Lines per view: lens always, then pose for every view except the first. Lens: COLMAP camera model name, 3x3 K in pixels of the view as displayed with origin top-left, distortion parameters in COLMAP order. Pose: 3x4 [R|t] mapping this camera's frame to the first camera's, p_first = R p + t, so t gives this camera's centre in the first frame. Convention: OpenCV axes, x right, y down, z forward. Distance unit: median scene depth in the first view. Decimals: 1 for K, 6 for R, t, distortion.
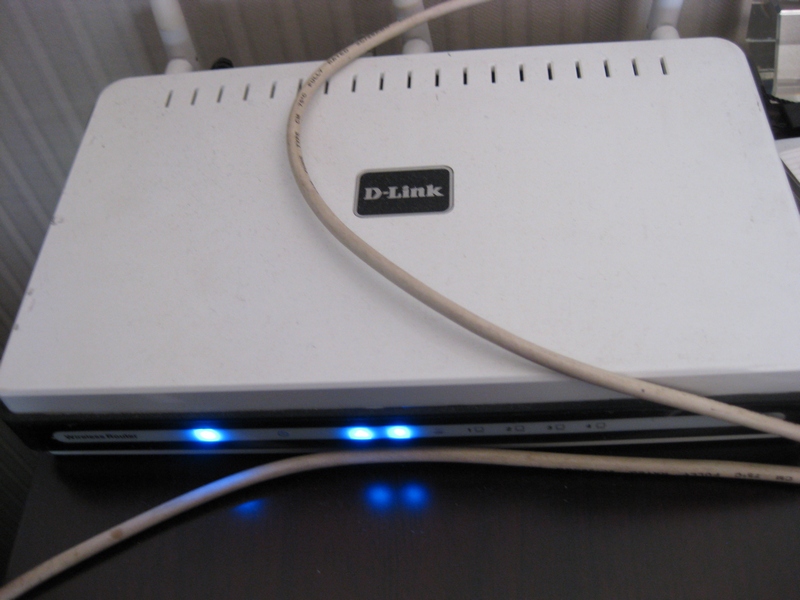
lens RADIAL K [[1049.3, 0, 400.3], [0, 1049.3, 299.0], [0, 0, 1]] dist [-0.215800, 0.000000]
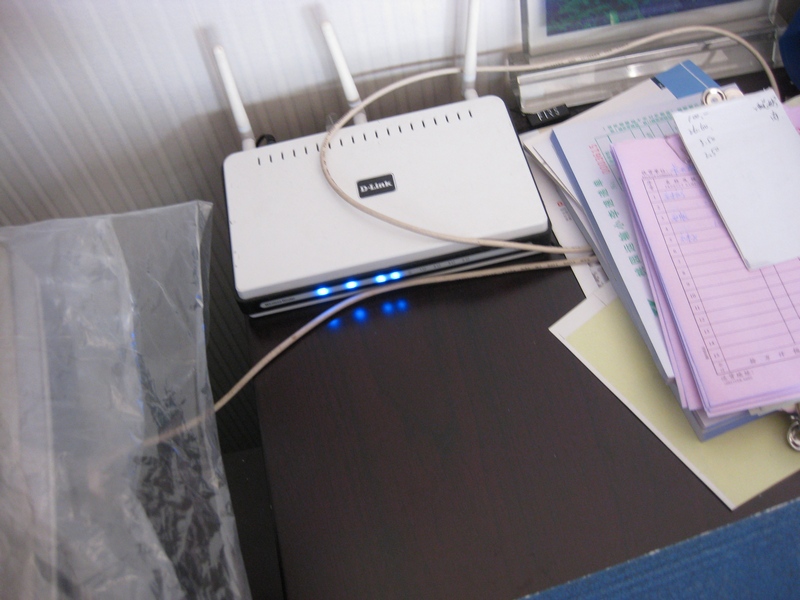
lens RADIAL K [[1049.3, 0, 399.9], [0, 1049.3, 300.6], [0, 0, 1]] dist [-0.215800, 0.000000]
pose [[0.977336, -0.186100, 0.100906, -0.243605], [0.181582, 0.981983, 0.052323, 0.046317], [-0.108825, -0.032815, 0.993519, -1.499167]]
